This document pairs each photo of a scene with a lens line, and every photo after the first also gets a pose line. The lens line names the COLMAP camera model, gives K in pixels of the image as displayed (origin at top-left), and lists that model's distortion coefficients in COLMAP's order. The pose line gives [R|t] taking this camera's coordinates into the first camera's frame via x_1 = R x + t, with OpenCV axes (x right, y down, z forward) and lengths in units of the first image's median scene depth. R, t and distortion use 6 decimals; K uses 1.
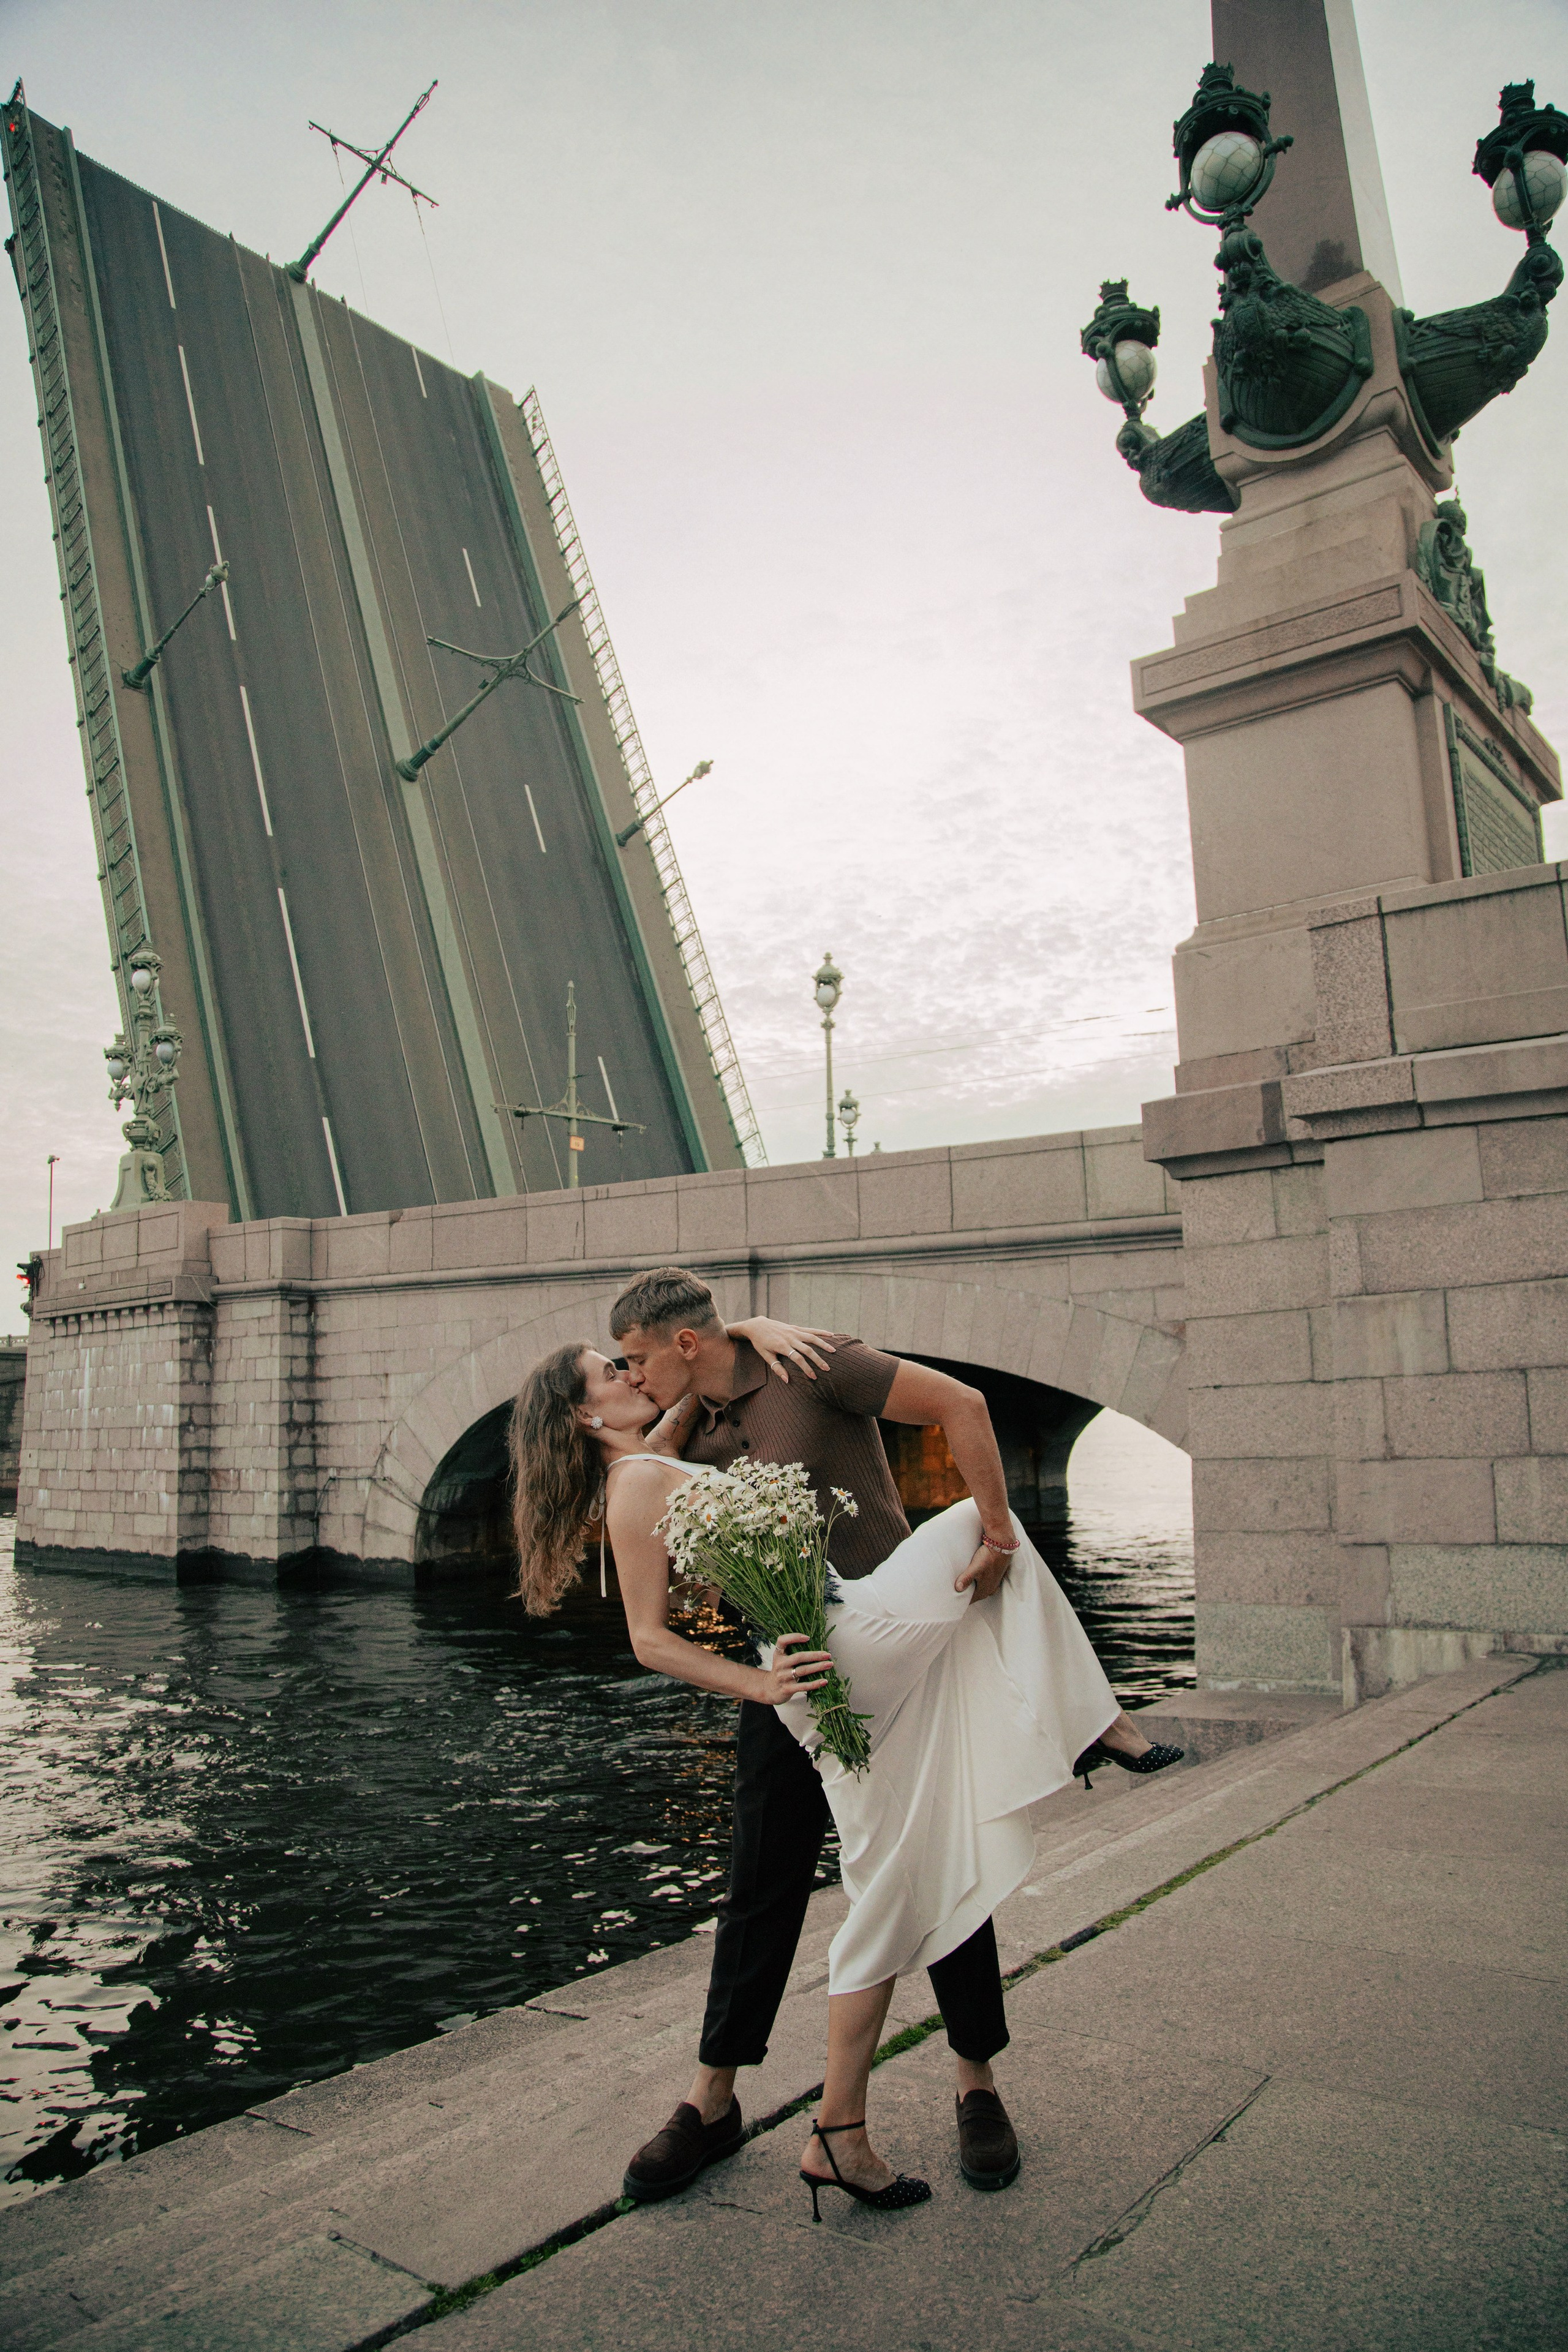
lens RADIAL K [[1578.5, 0, 784.1], [0, 1578.5, 1215.3], [0, 0, 1]] dist [-0.099187, 0.052840]
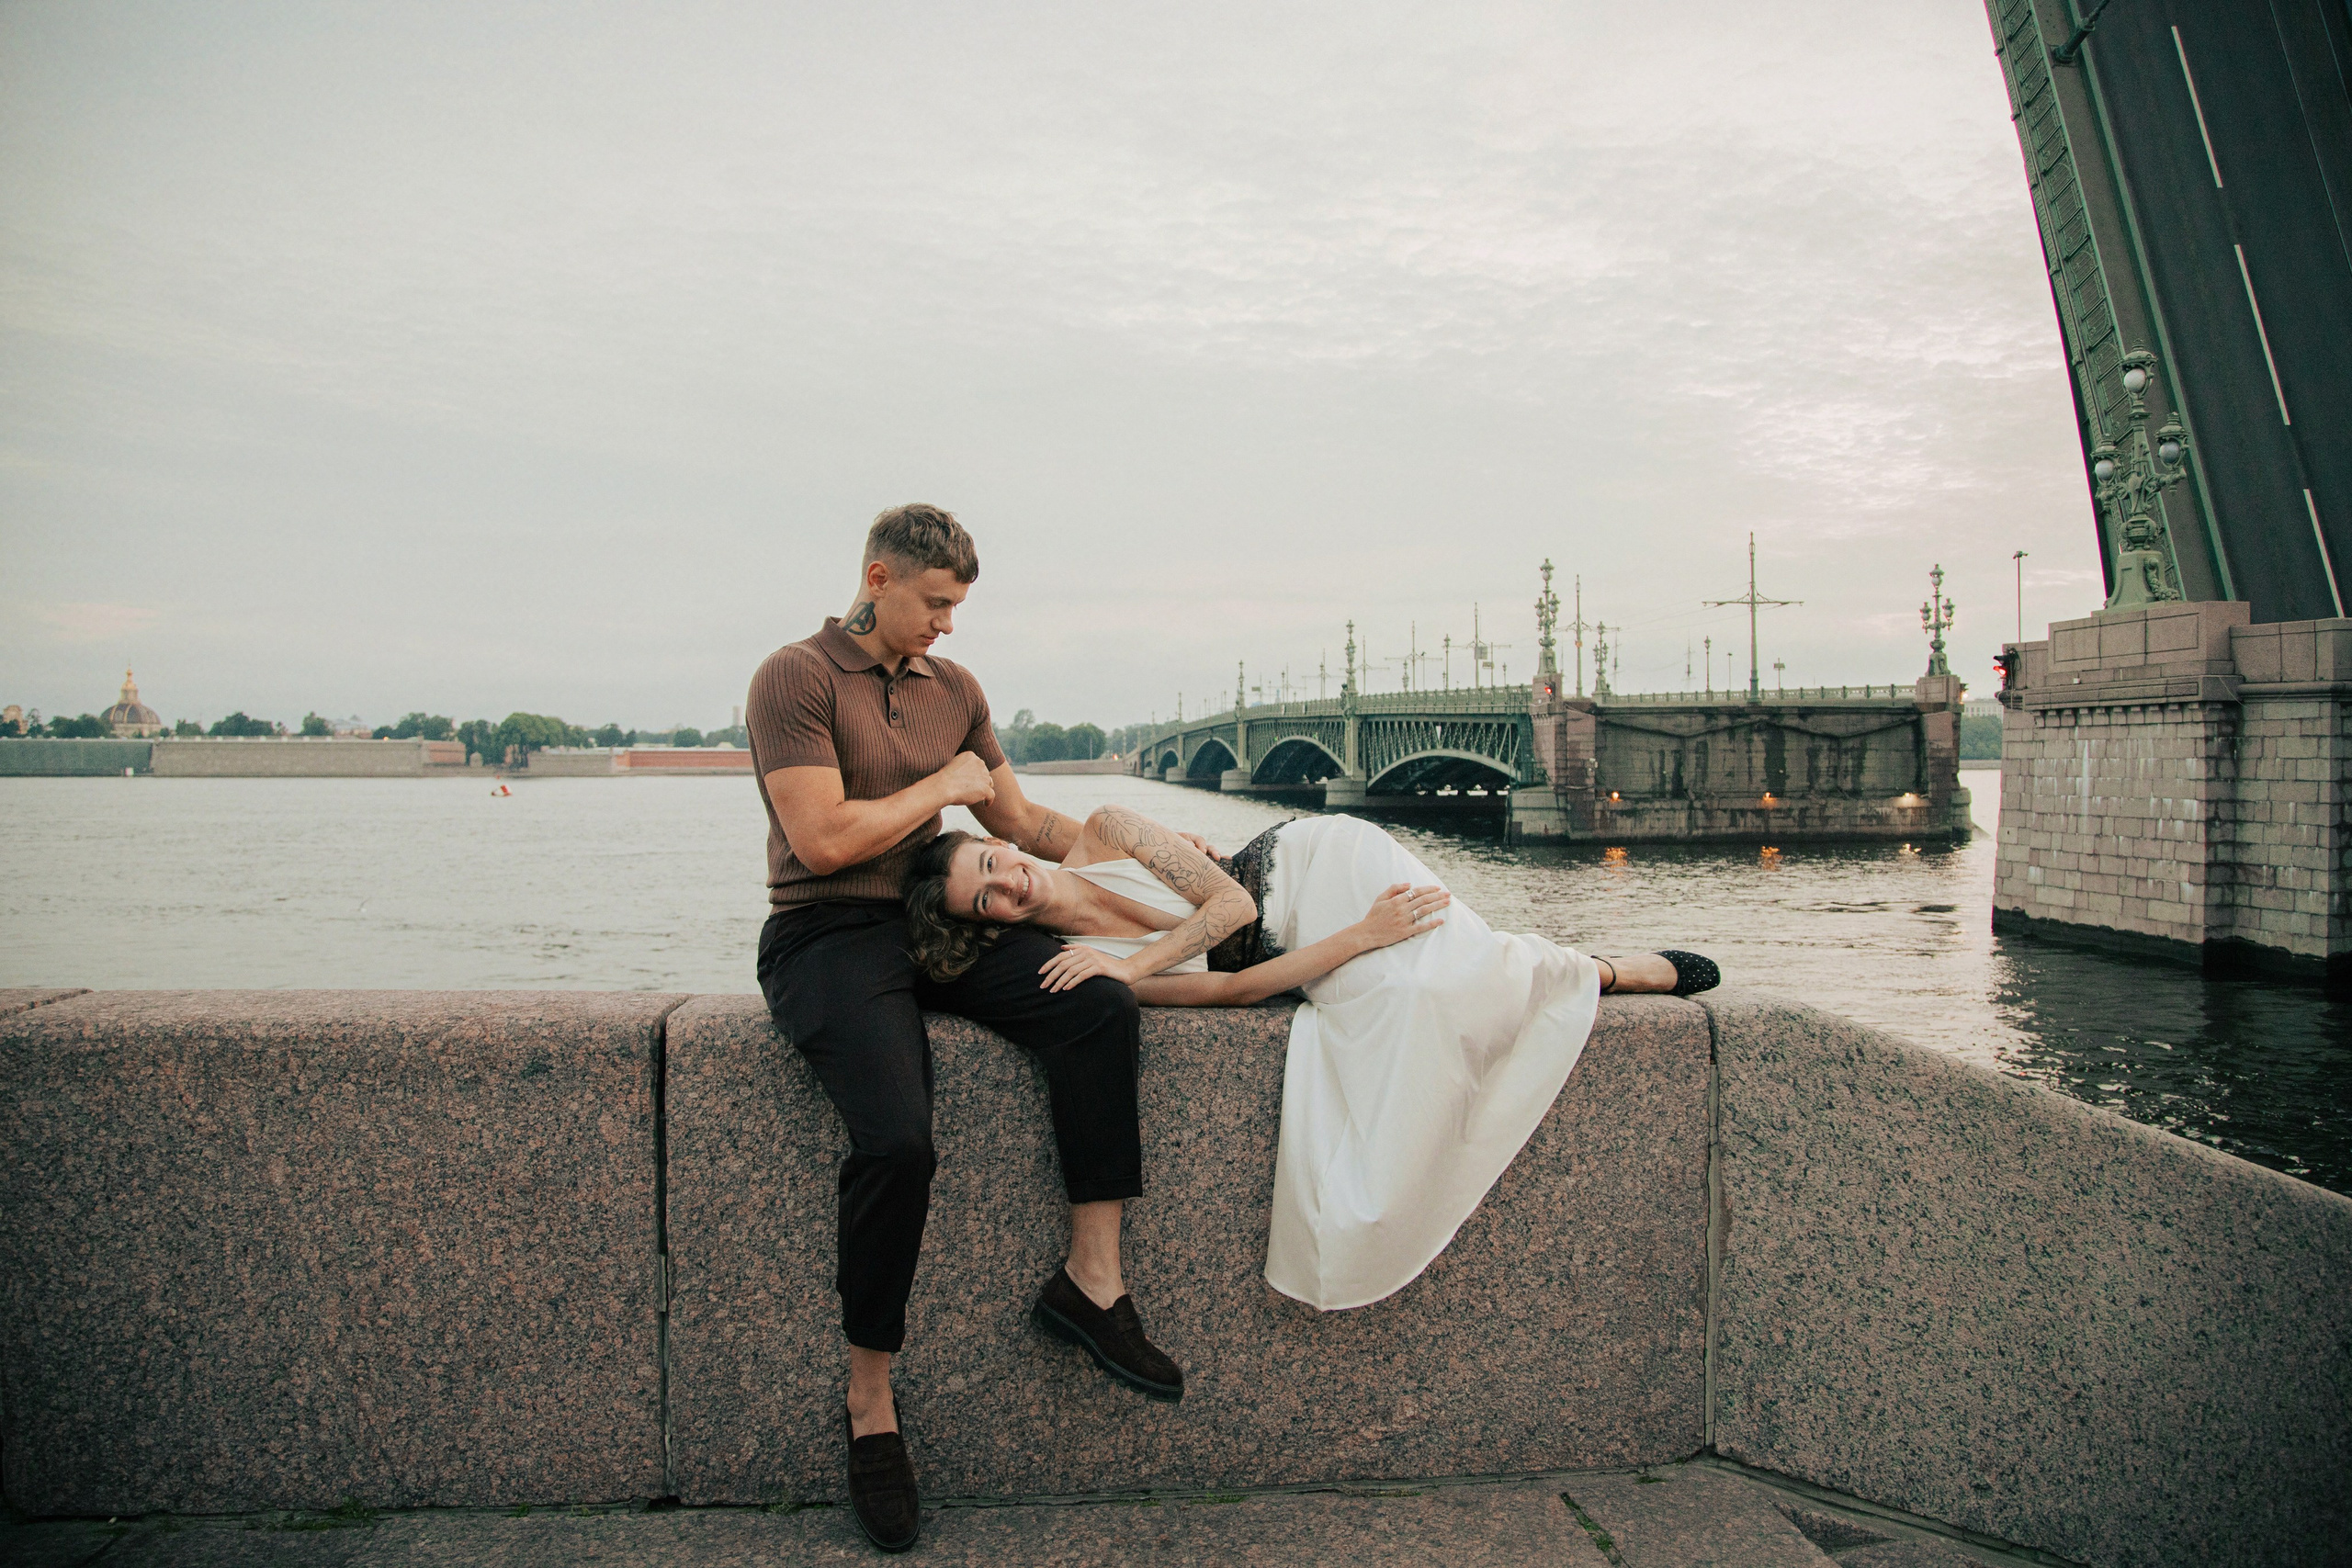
lens RADIAL K [[1629.9, 0, 1163.8], [0, 1629.9, 787.6], [0, 0, 1]] dist [-0.143057, 0.094582]
pose [[0.703001, 0.039535, -0.710089, -0.143211], [0.077137, 0.988325, 0.131393, -0.079406], [0.706993, -0.147143, 0.691744, -0.216652]]
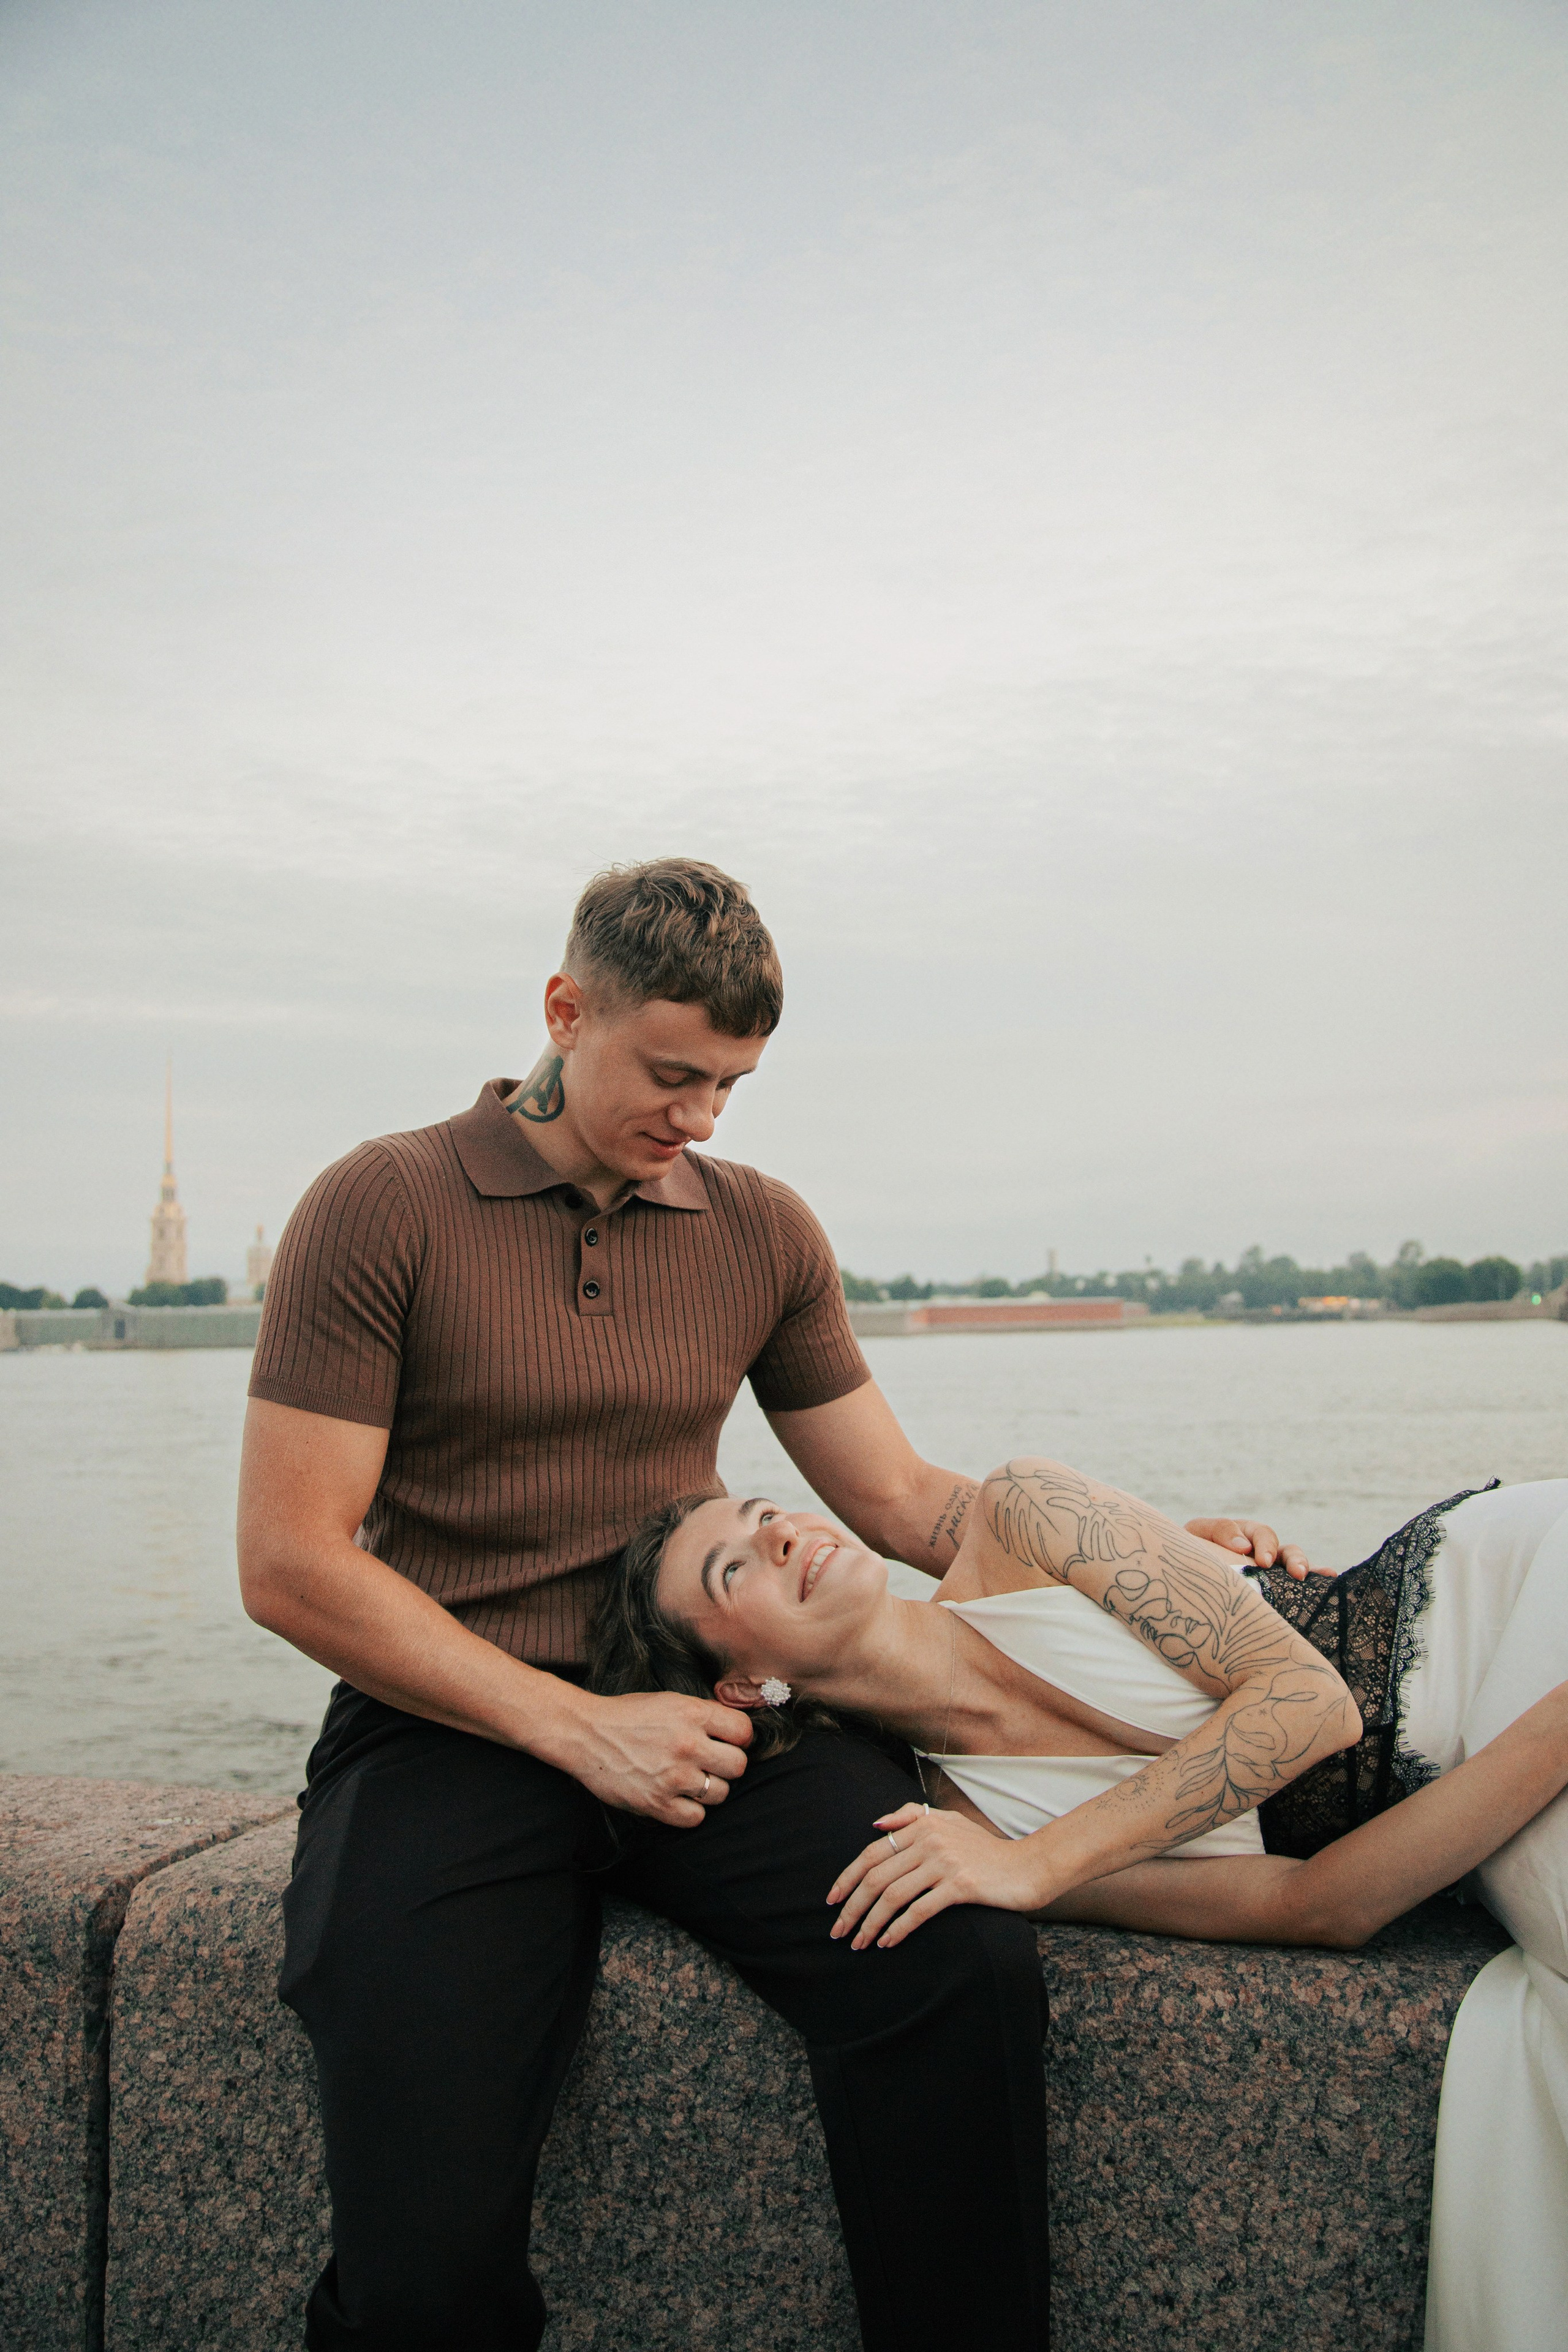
lens RADIAL K [[1975.5, 0, 774.0], [0, 1975.5, 1166.9], [0, 0, 1]] dist [-0.058351, 0.060195]
pose [[0.370641, -0.052512, -0.927290, -0.166240], [0.136324, 0.990663, -0.001611, -0.074724], [0.918717, -0.125815, 0.374339, -0.179013]]
